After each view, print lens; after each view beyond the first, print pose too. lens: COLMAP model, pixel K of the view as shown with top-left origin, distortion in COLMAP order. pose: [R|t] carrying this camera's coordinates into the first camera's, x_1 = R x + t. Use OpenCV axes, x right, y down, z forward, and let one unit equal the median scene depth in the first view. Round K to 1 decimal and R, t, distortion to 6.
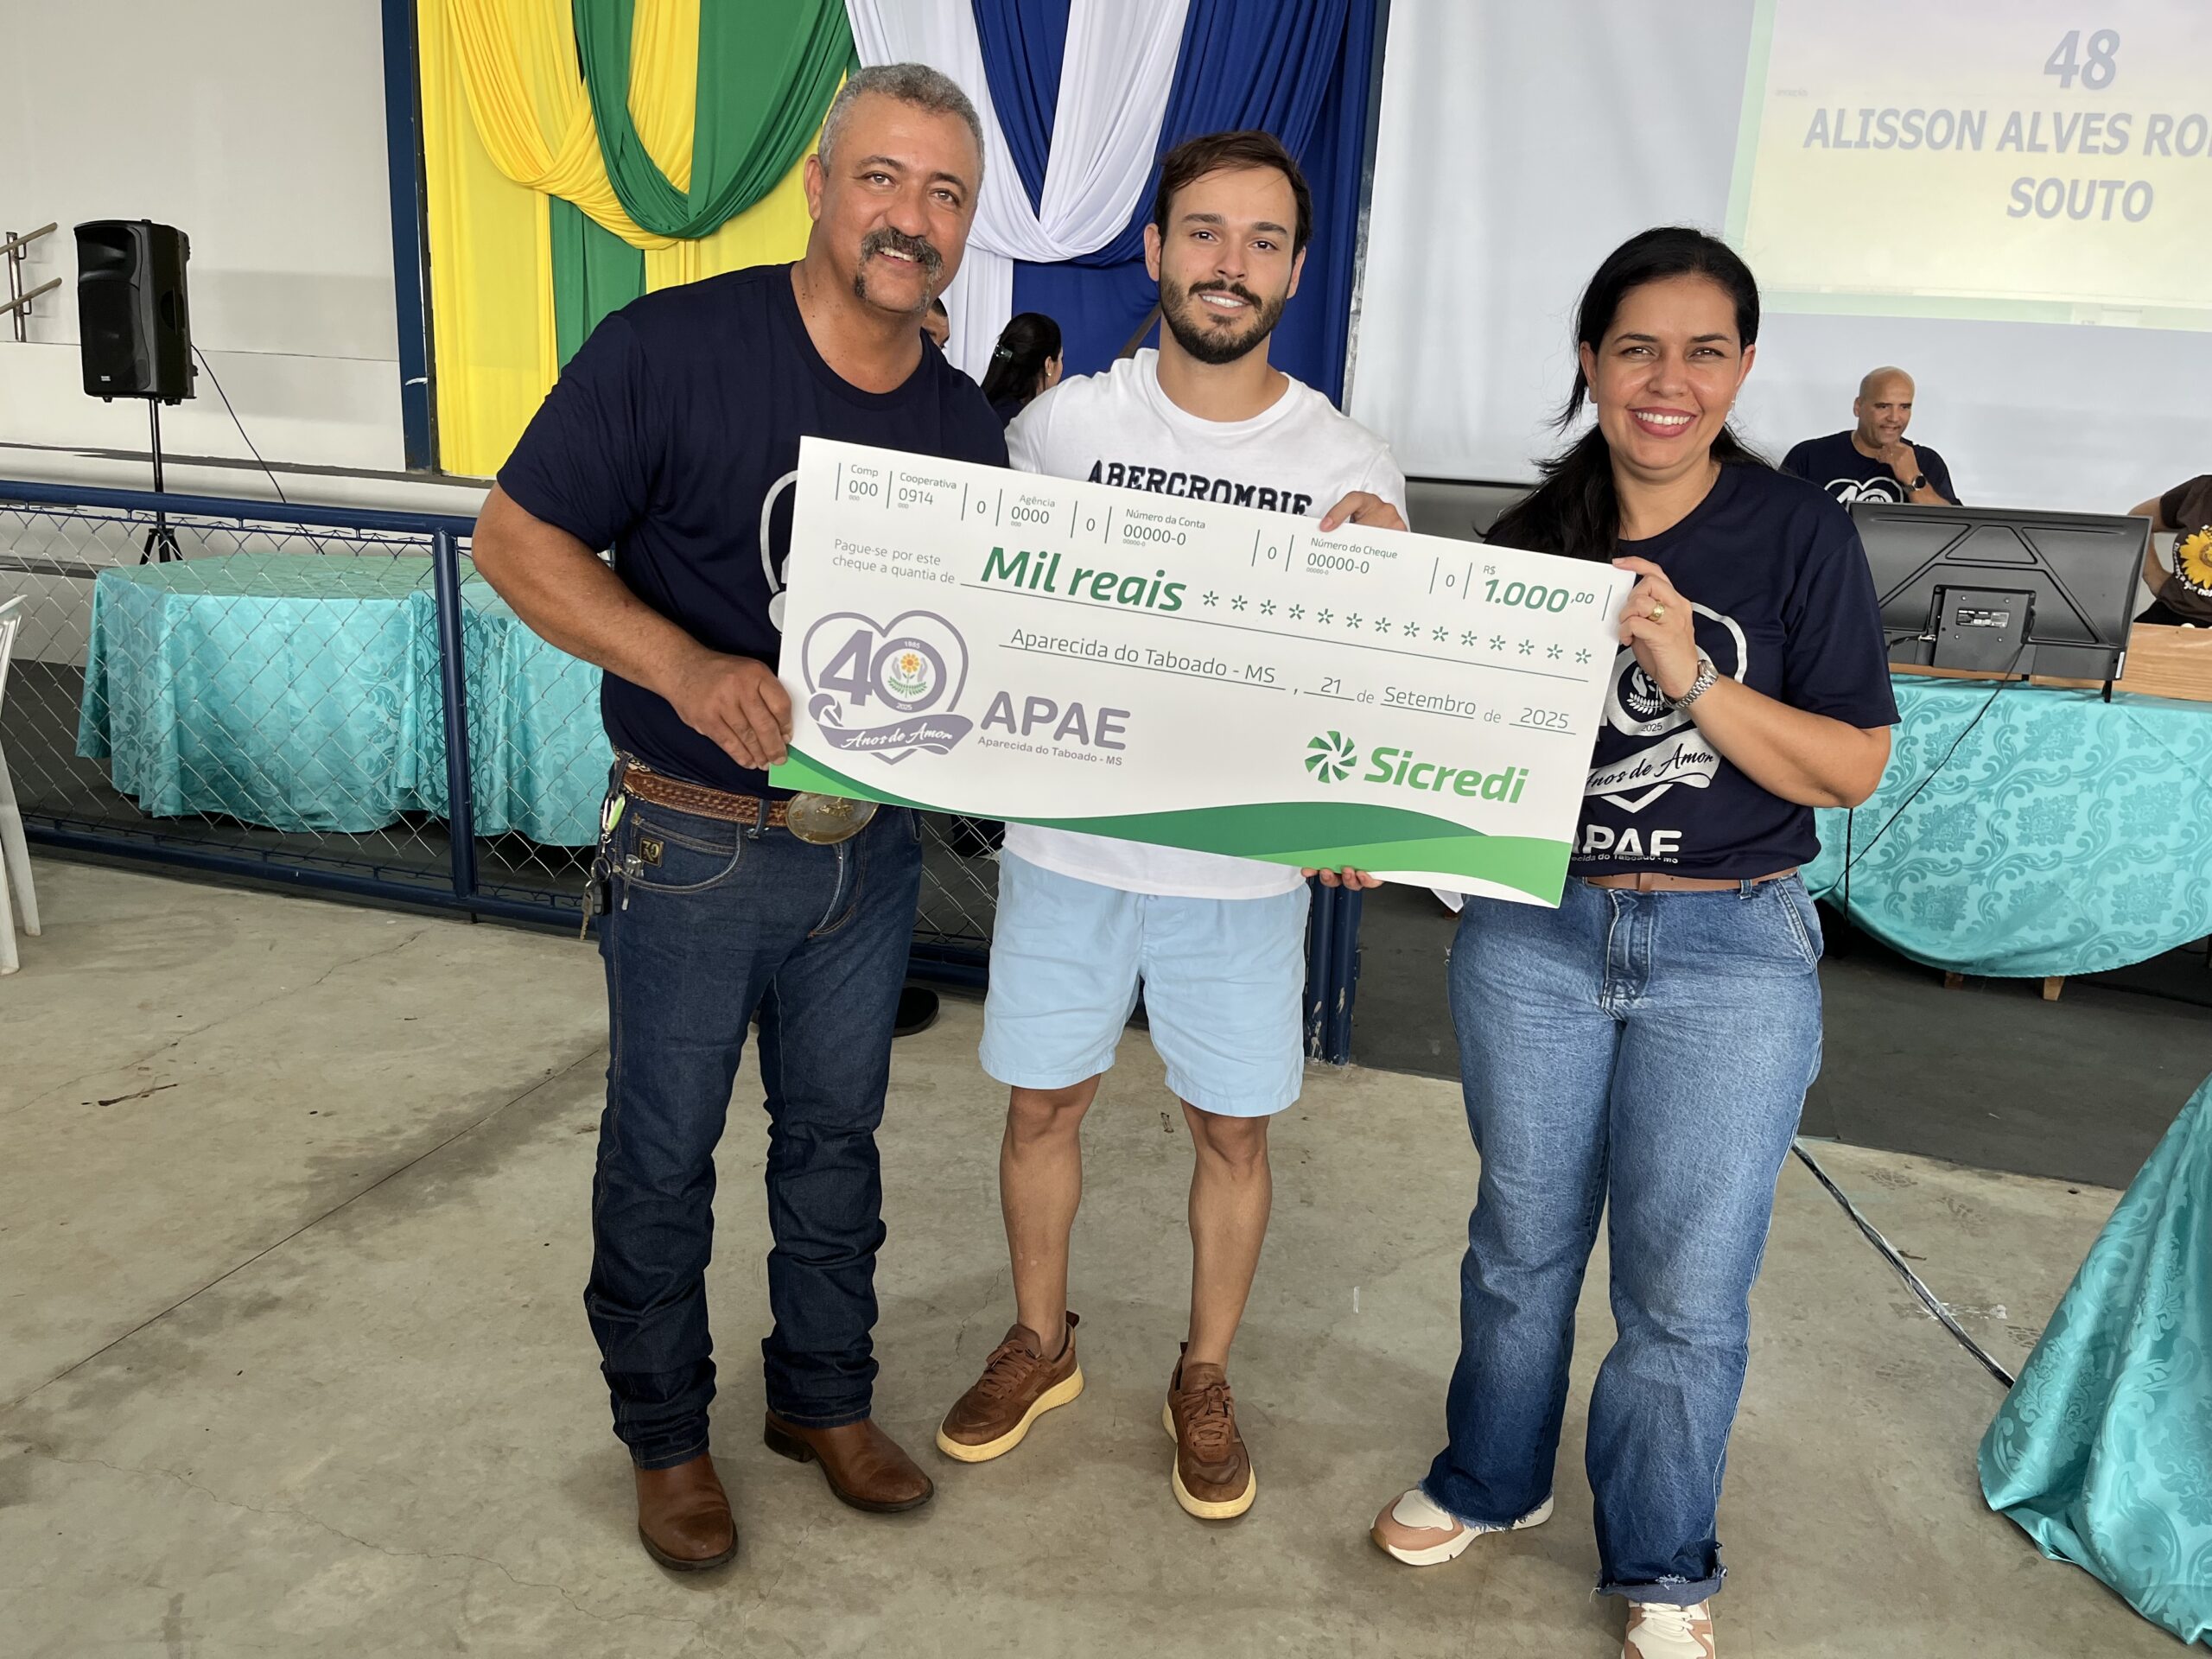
lens RADIAL K [[1673.6, 0, 1103.8], [0, 1673.6, 835.8], [0, 0, 1]] dist [0.049258, -0.077006]
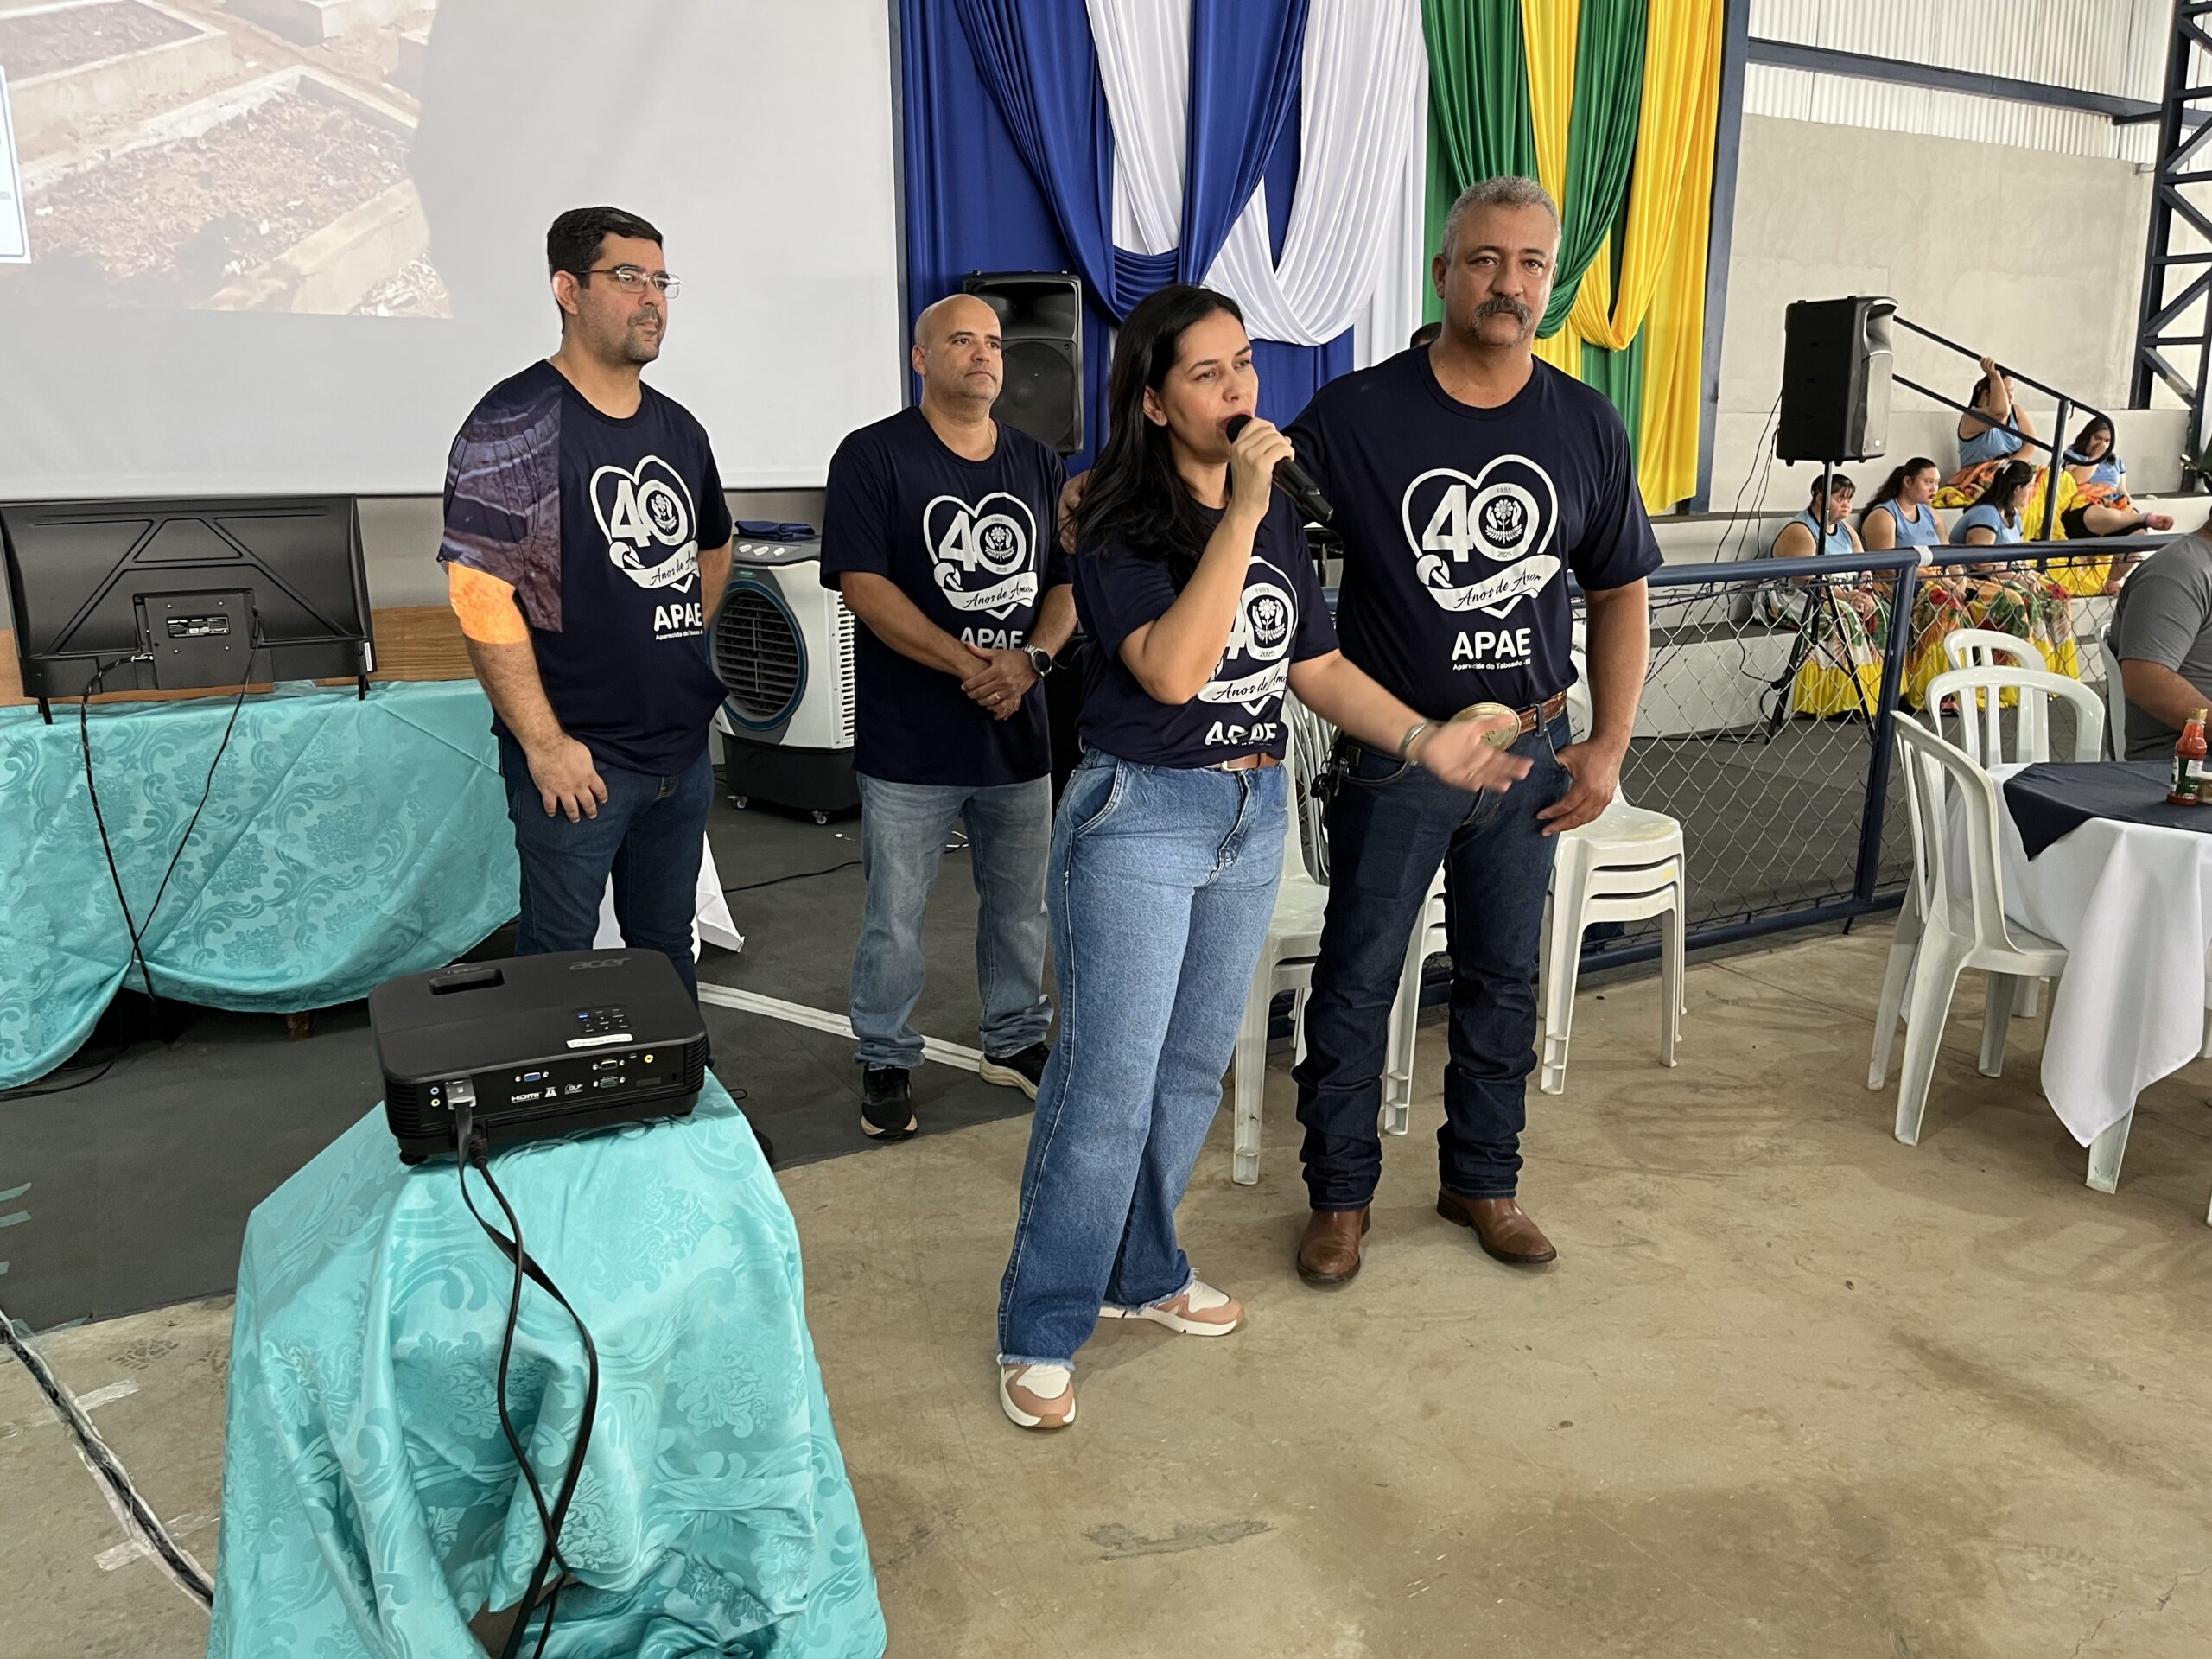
lens RADIAL K [[1673.6, 0, 1107.5], [0, 1673.6, 836.3], [0, 0, 1]] dist [0.049258, -0.077006]
pose [[0.684243, -0.224521, 0.693832, 0.215057], [0.214087, 0.971348, 0.103196, -0.013915], [-0.697122, 0.077929, 0.712705, 0.070547]]
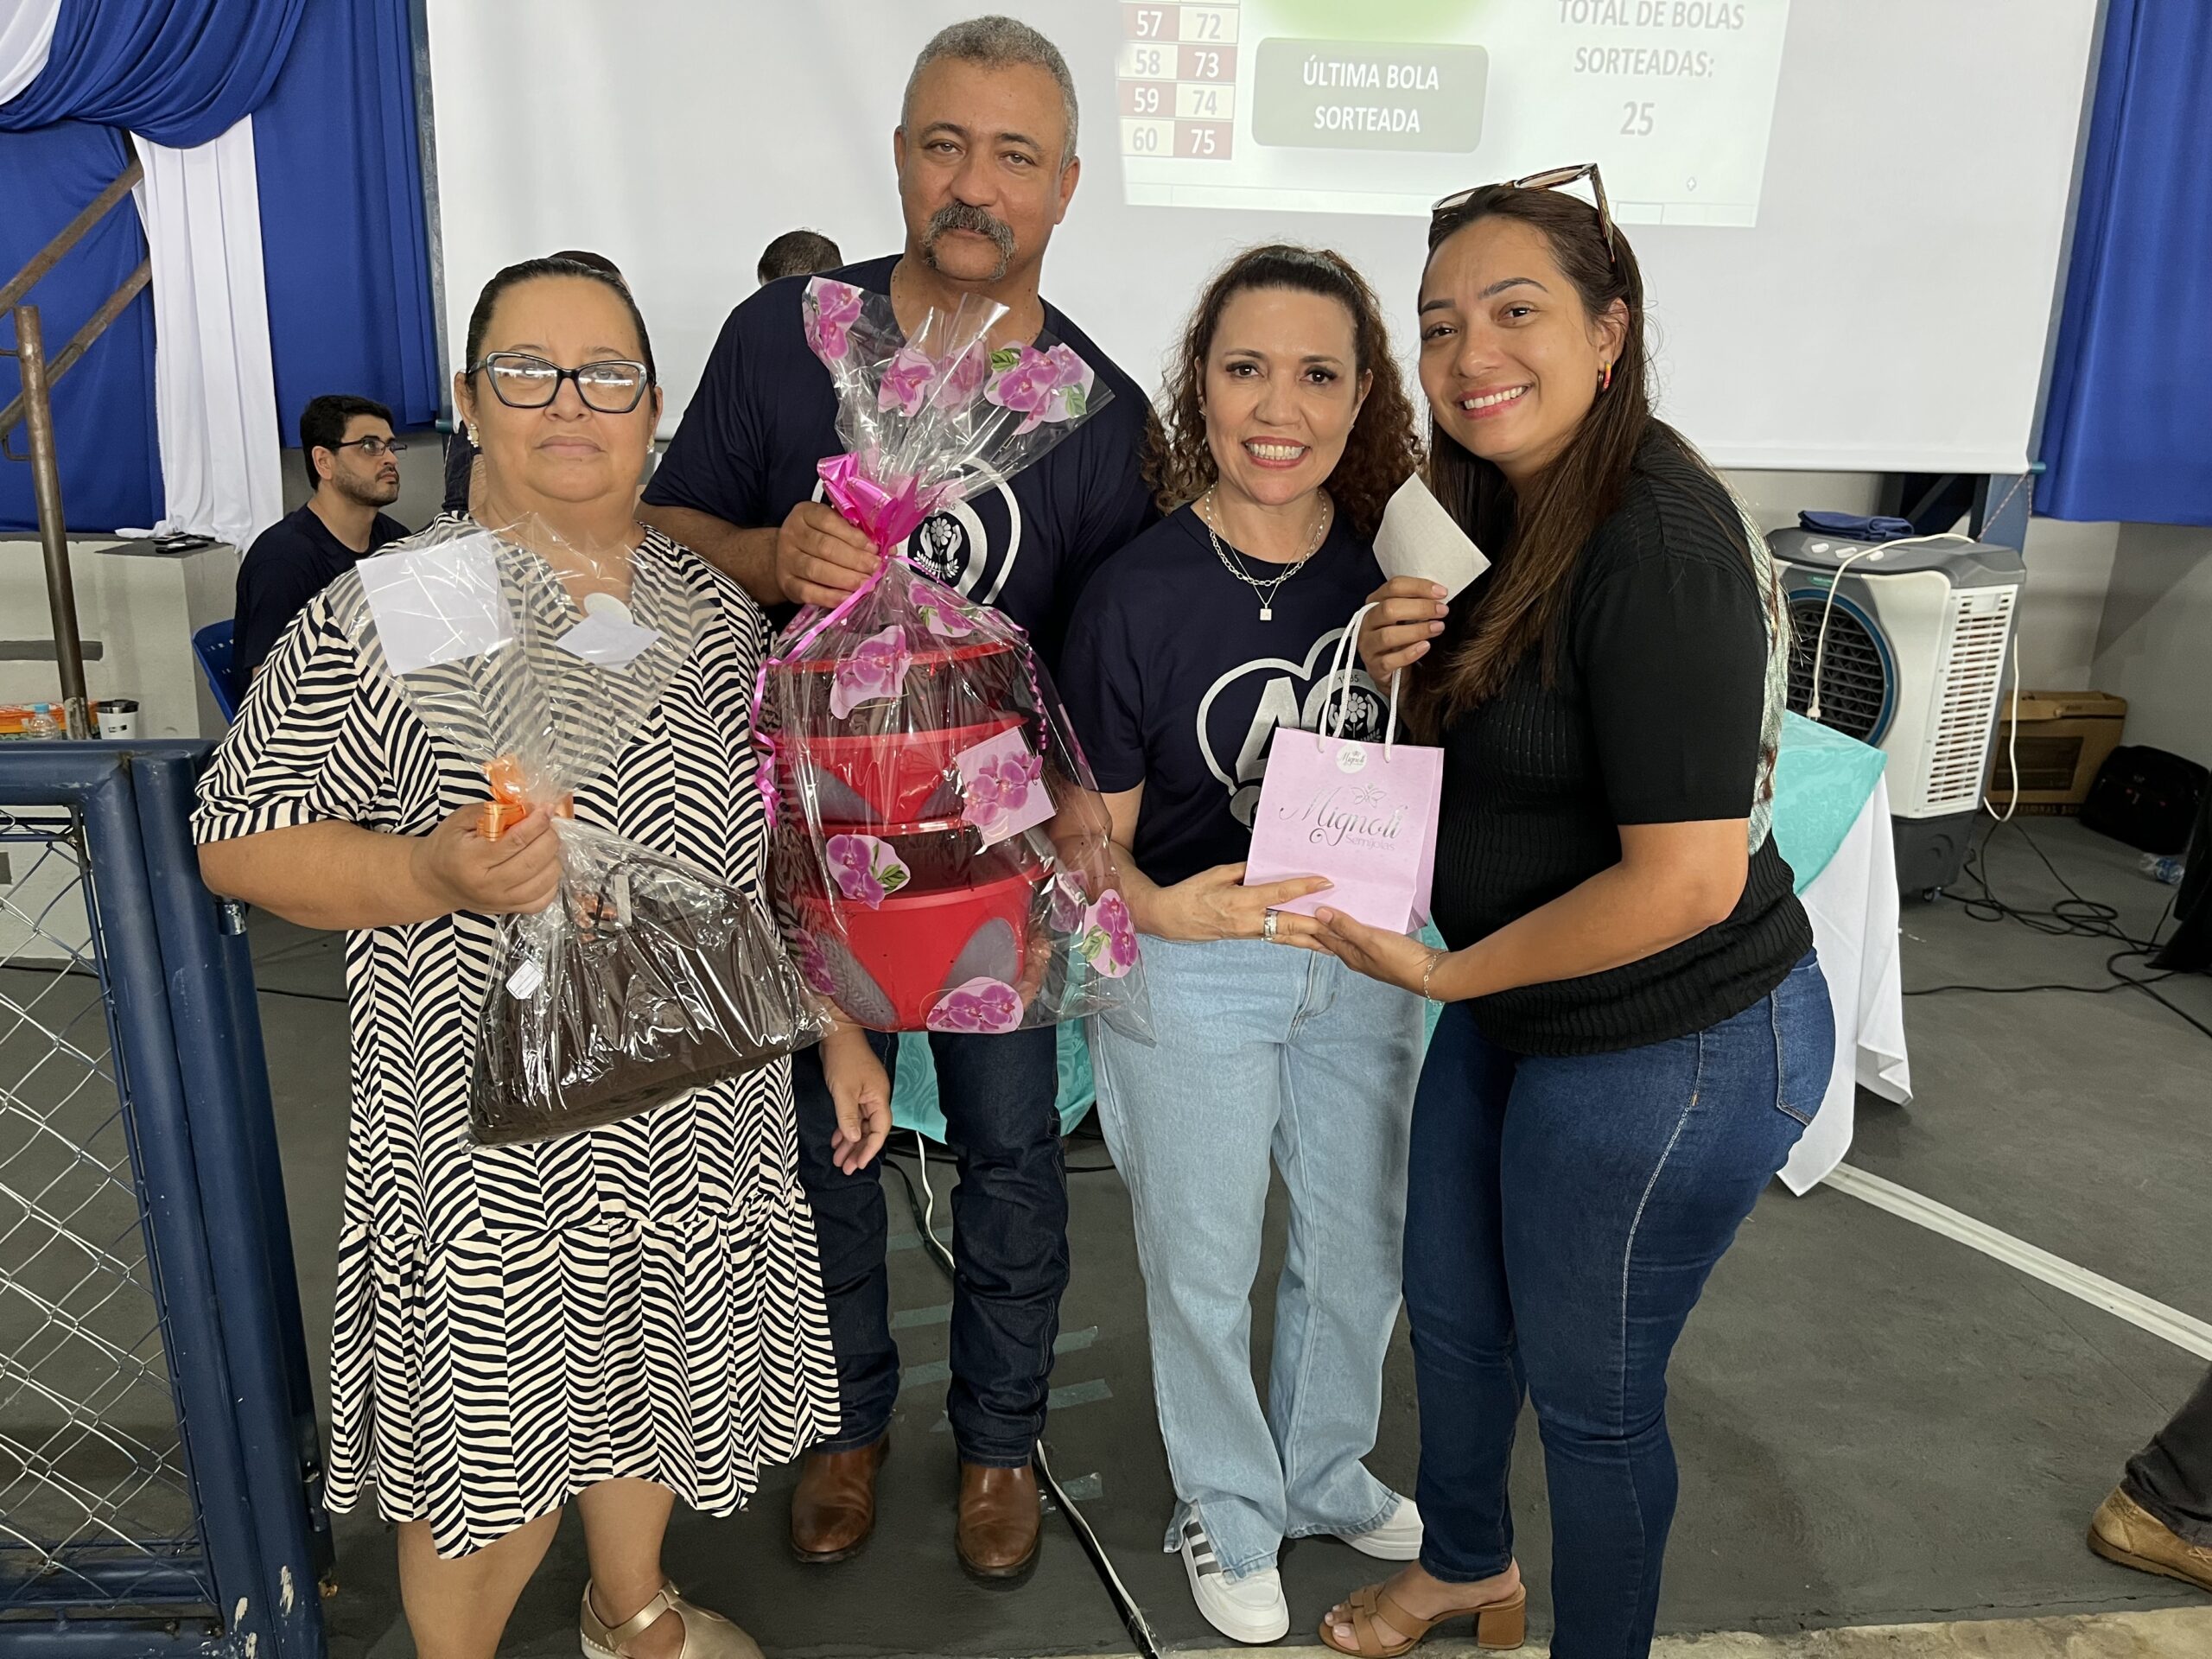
lens RADIAL K [[1673.6, 0, 1116.8], [0, 1673.6, 822.4], [0, 0, 1]] dist [0.049258, -0.077006]
pose [[0.921260, -0.128823, 0.366995, 0.183437], [0.115943, 0.991617, 0.057027, -0.103414], [-0.371265, -0.009986, 0.928473, 0.400310]]
